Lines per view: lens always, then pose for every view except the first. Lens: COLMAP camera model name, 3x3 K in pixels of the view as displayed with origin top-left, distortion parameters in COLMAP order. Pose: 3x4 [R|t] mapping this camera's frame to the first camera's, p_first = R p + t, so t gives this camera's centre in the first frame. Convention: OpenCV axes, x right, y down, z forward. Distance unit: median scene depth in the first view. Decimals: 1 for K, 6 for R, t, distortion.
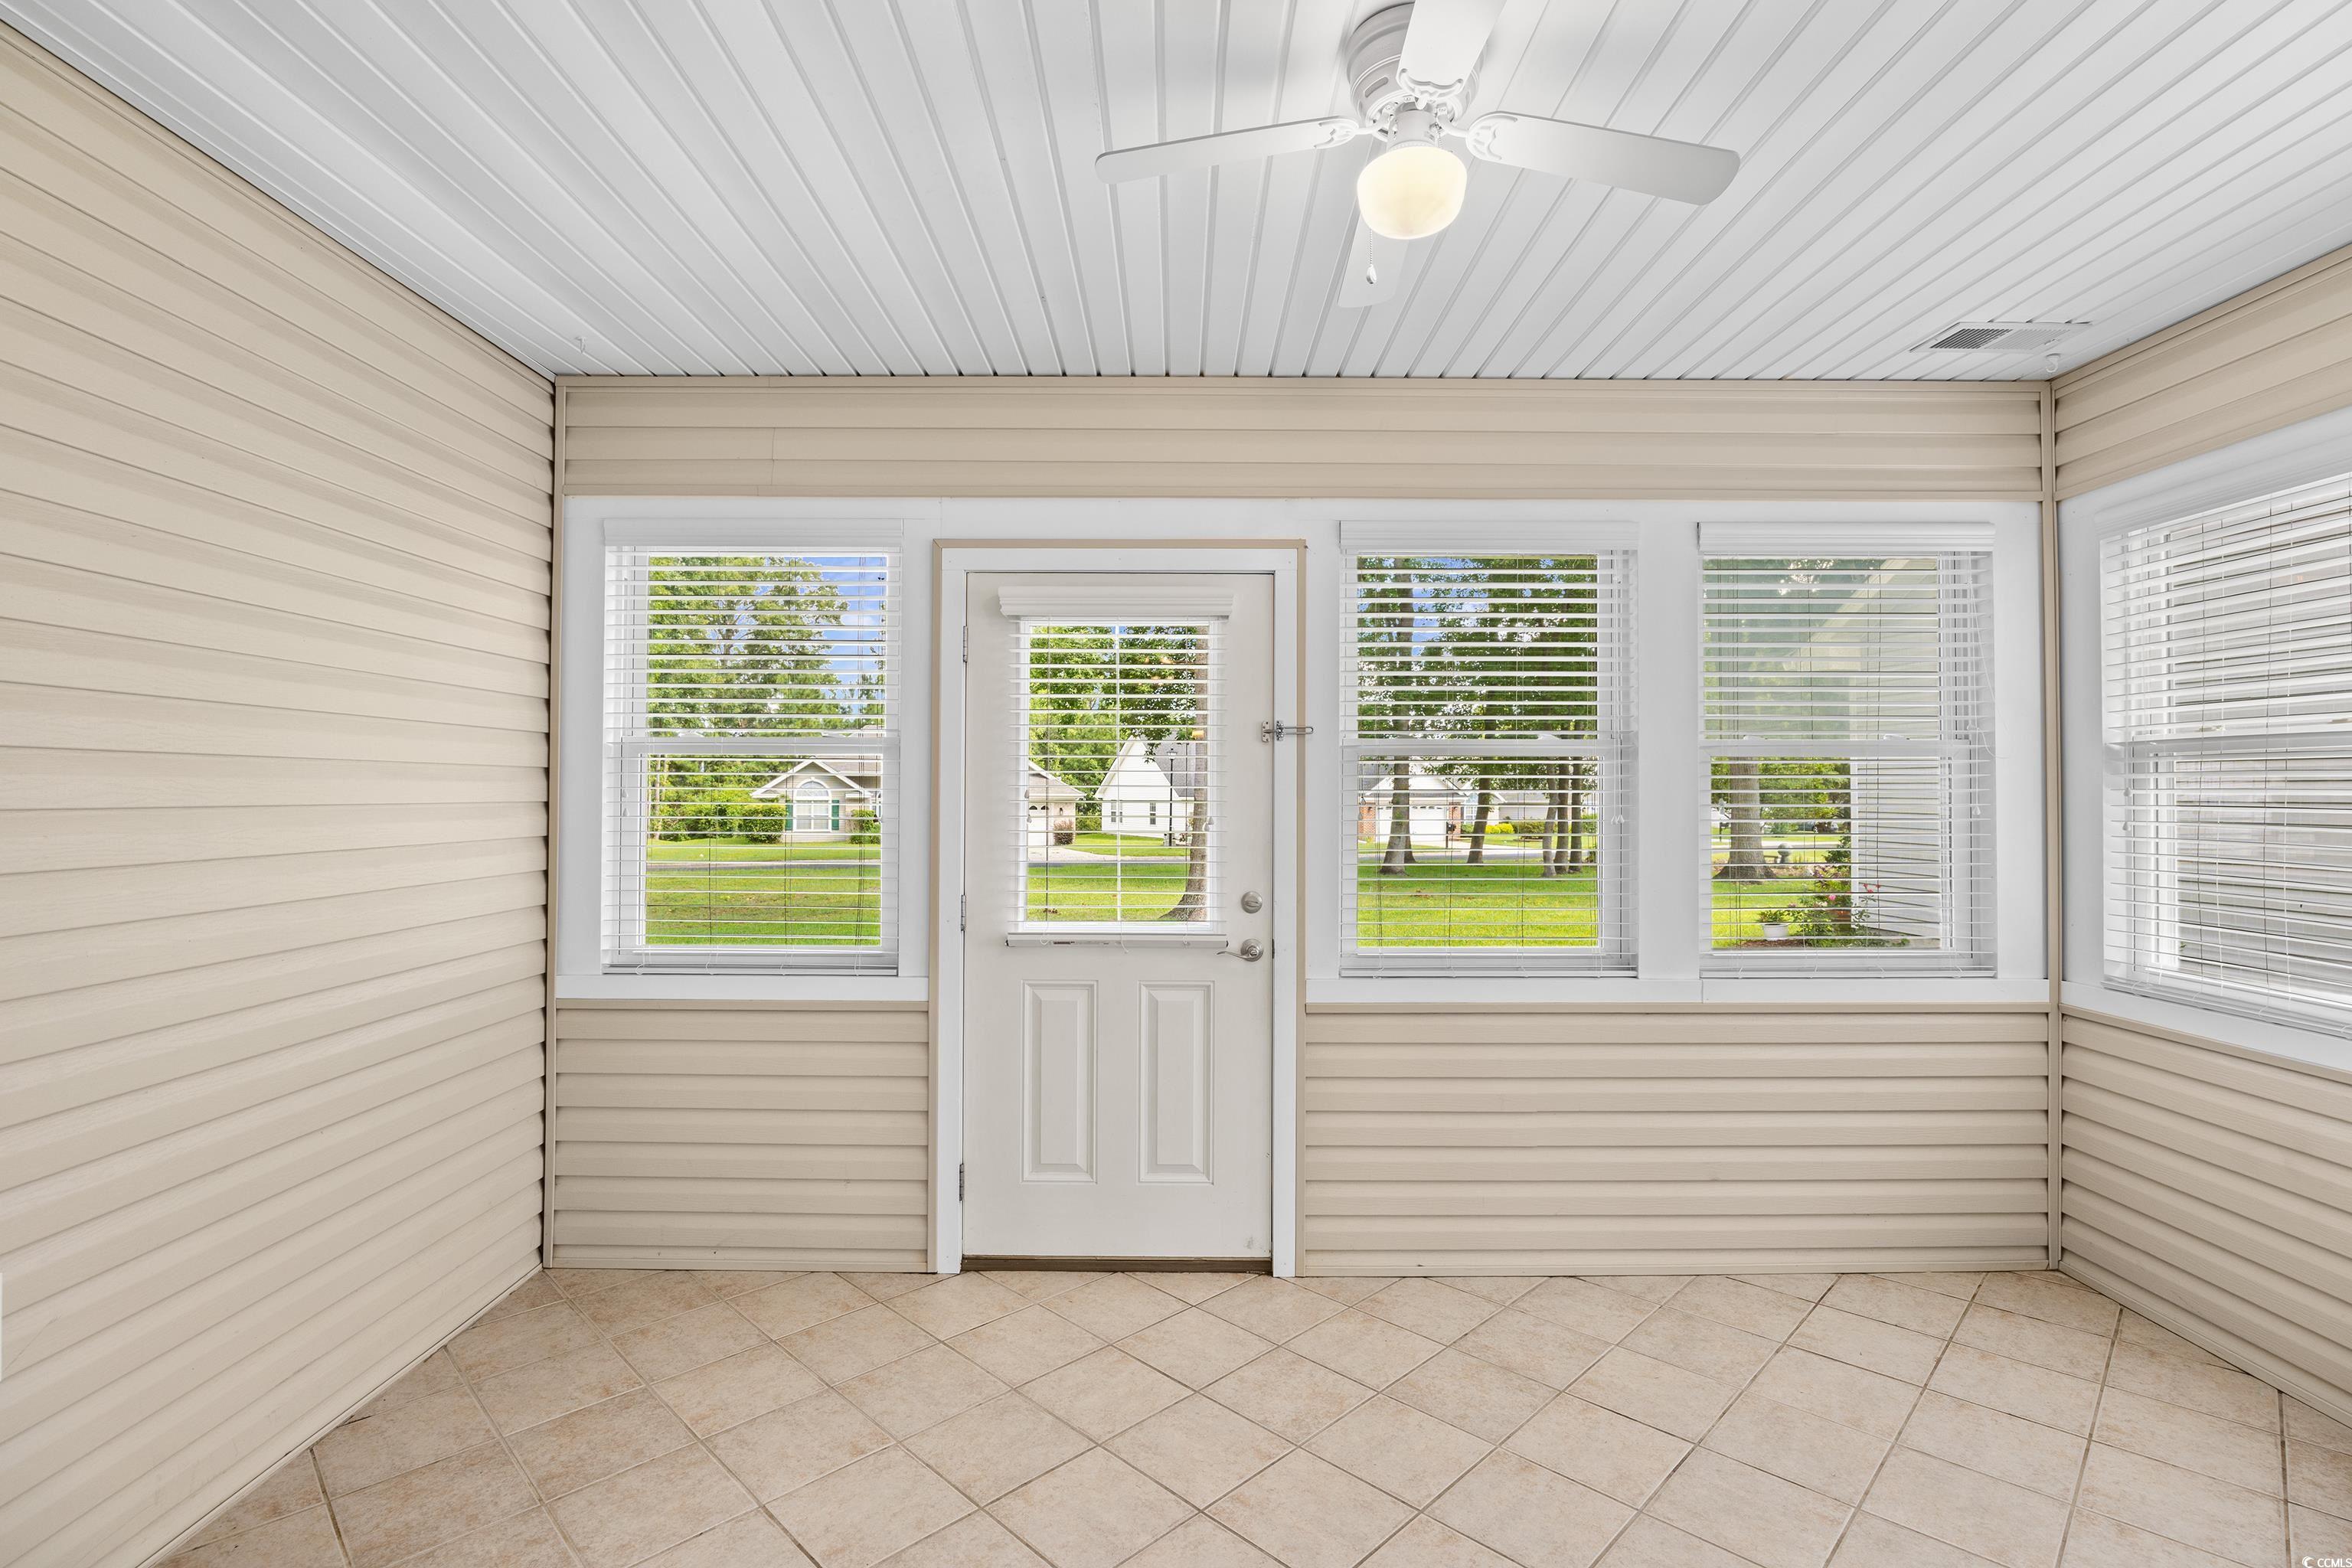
lens RADIAL K [[1079.6, 0, 1157.3], [0, 1079.6, 774.1], [0, 0, 1]] dist [-0.017003, 0.002835]
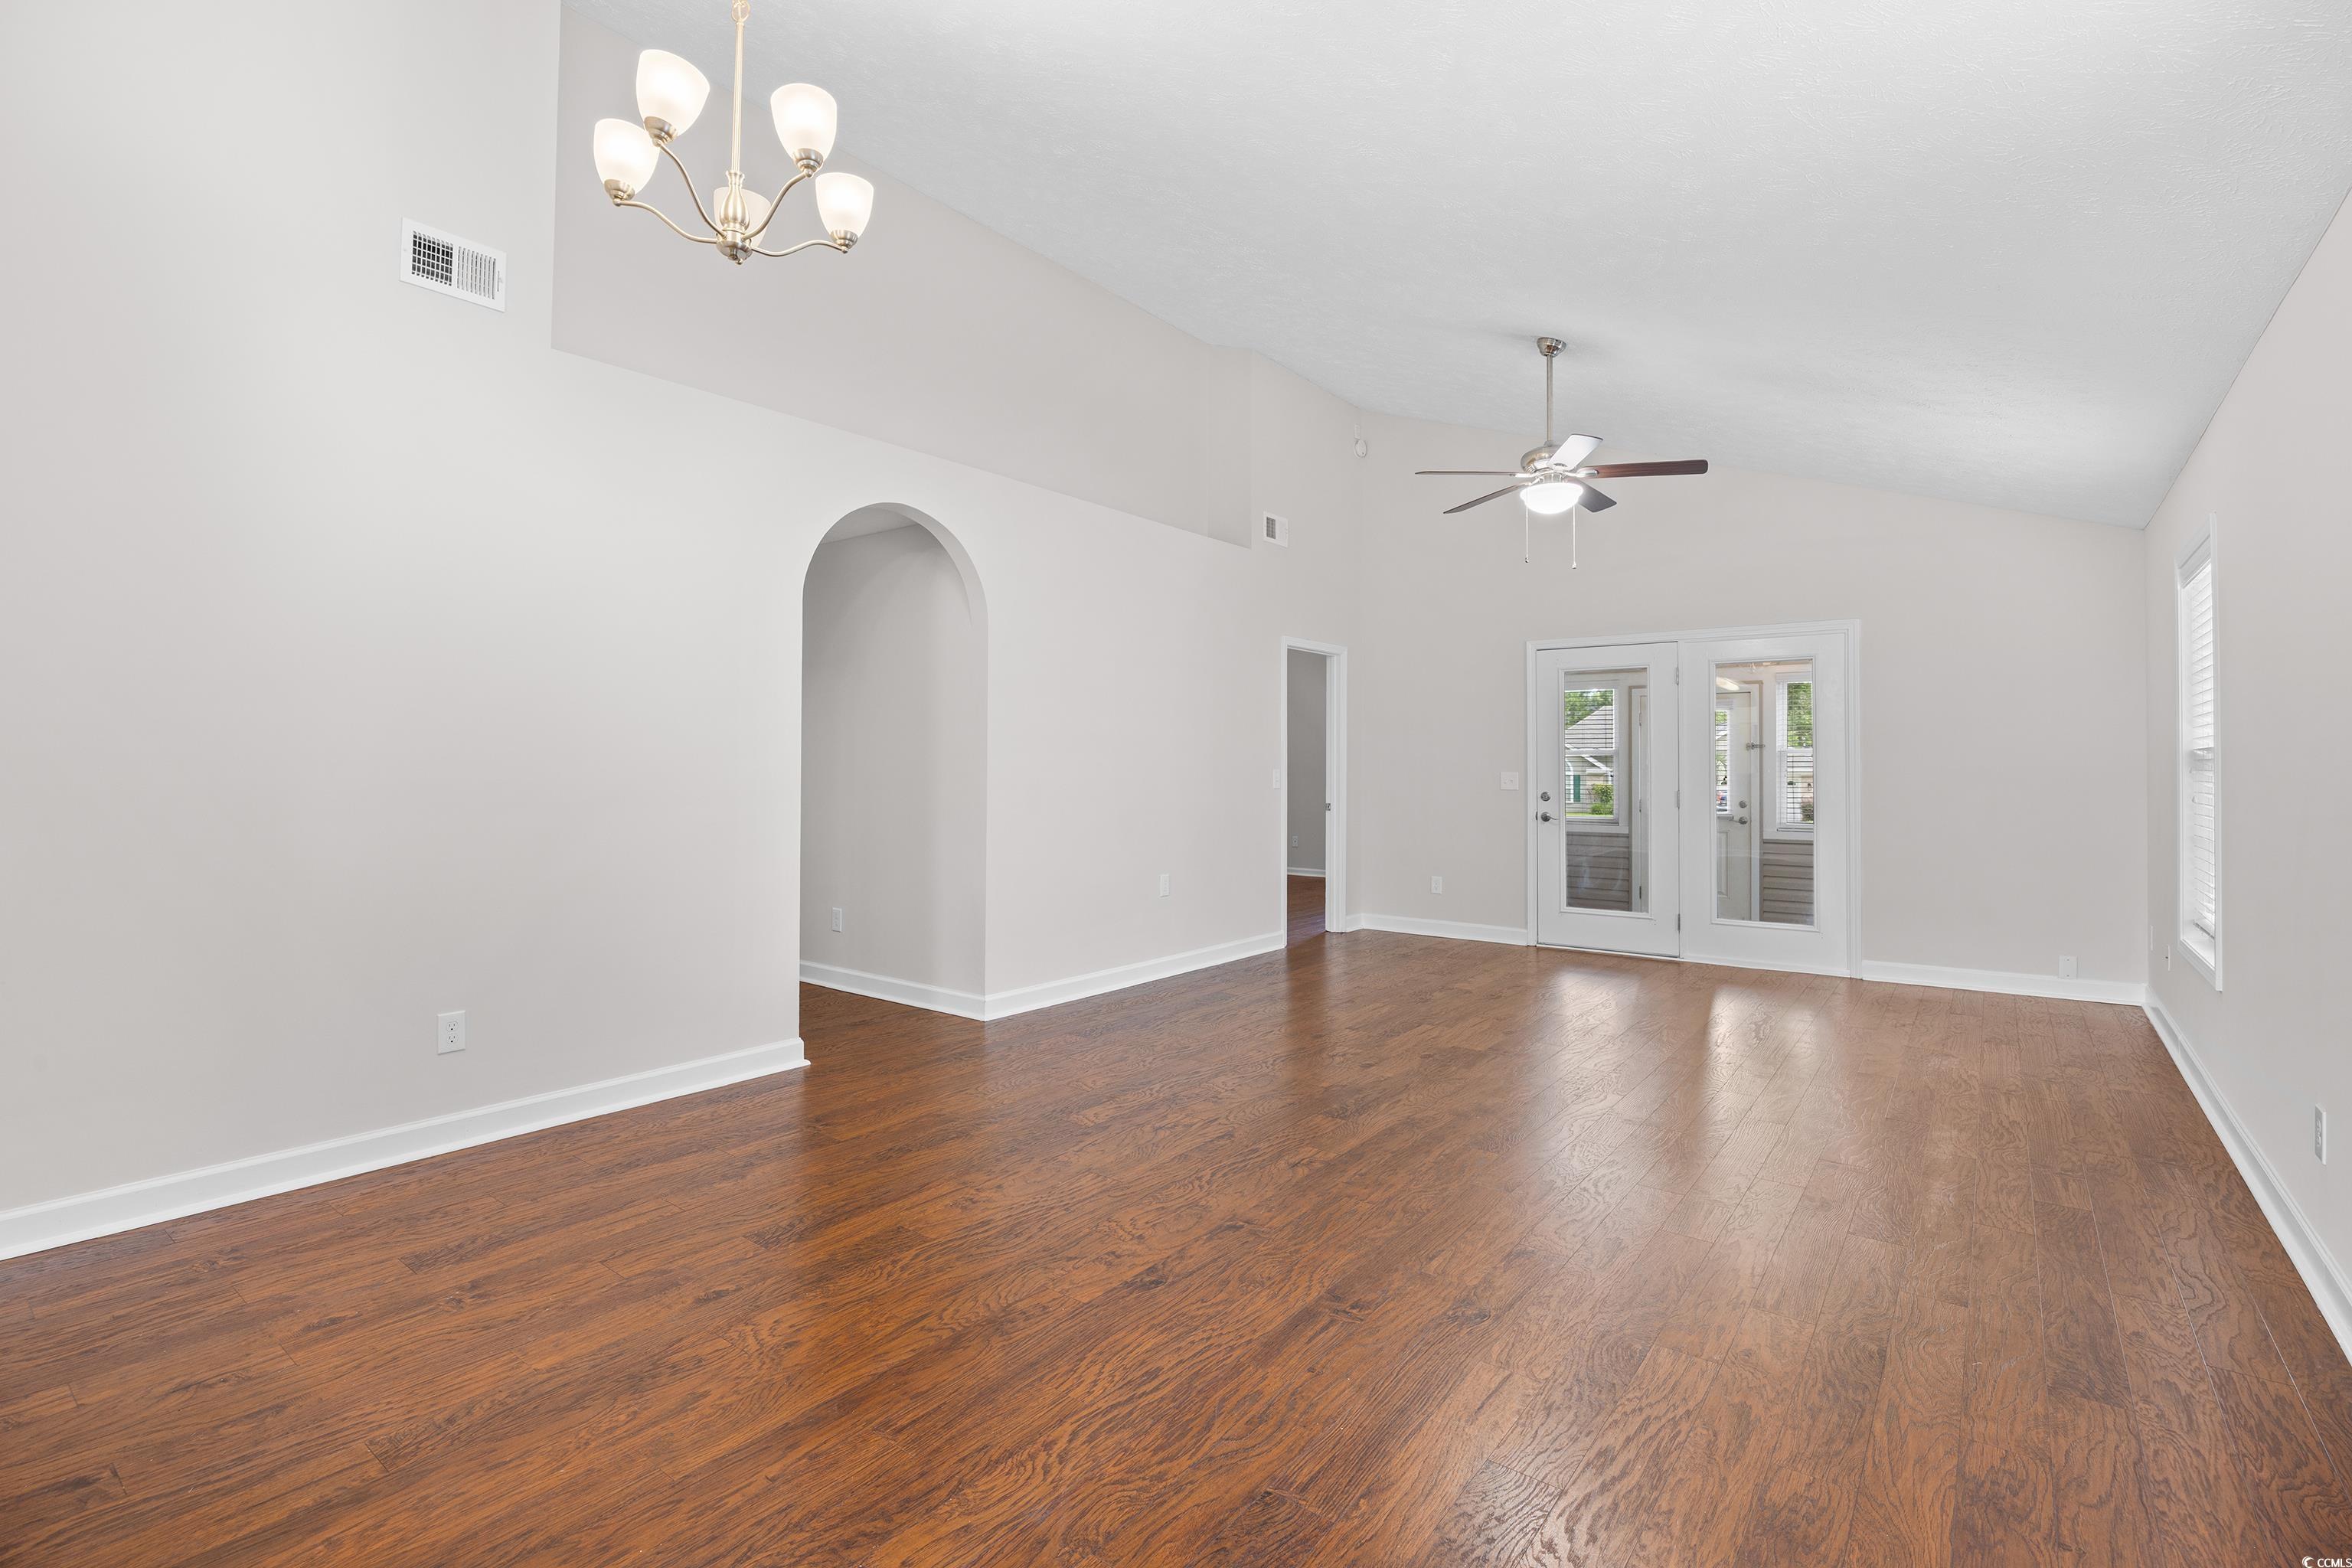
lens RADIAL K [[1079.6, 0, 1172.3], [0, 1079.6, 767.8], [0, 0, 1]] dist [-0.017003, 0.002835]
pose [[0.799433, -0.003570, -0.600745, 0.616668], [0.013143, 0.999847, 0.011548, -0.036207], [0.600612, -0.017127, 0.799357, -2.329830]]
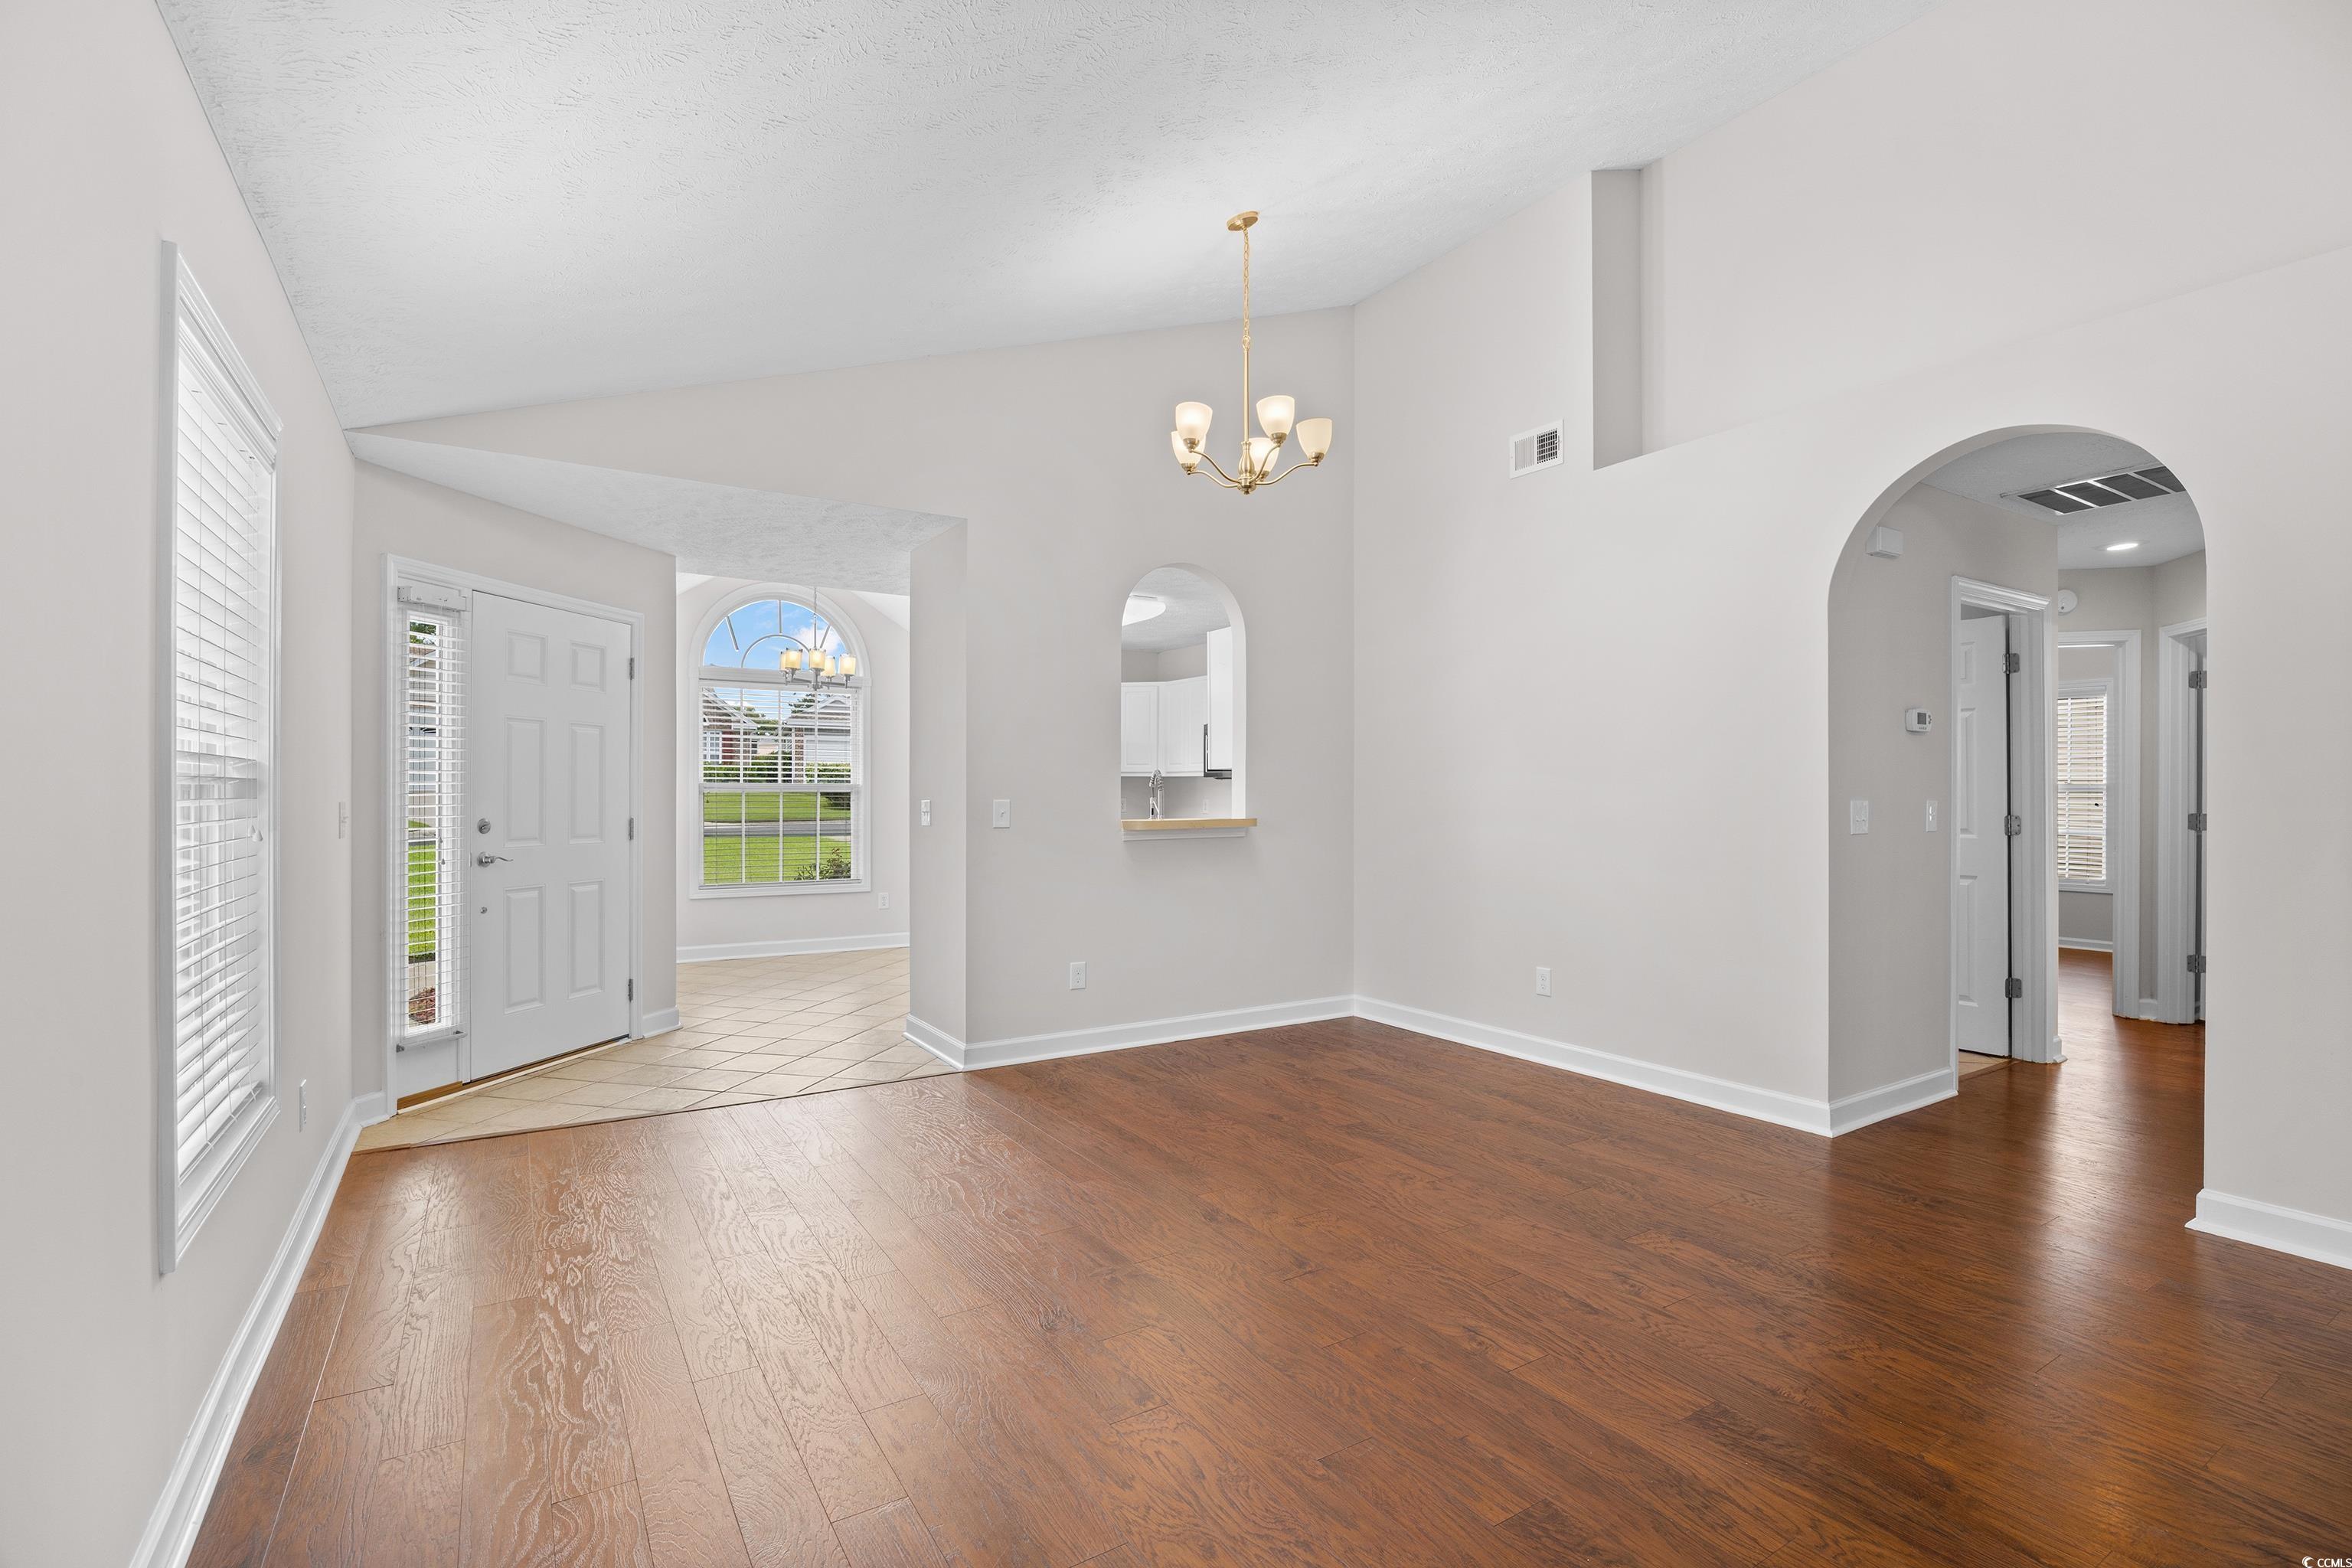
lens RADIAL K [[1079.6, 0, 1179.1], [0, 1079.6, 795.9], [0, 0, 1]] dist [-0.017003, 0.002835]
pose [[-0.838937, -0.005726, -0.544199, 0.685319], [0.005203, 0.999815, -0.018541, -0.010087], [0.544204, -0.018386, -0.838752, -0.874984]]
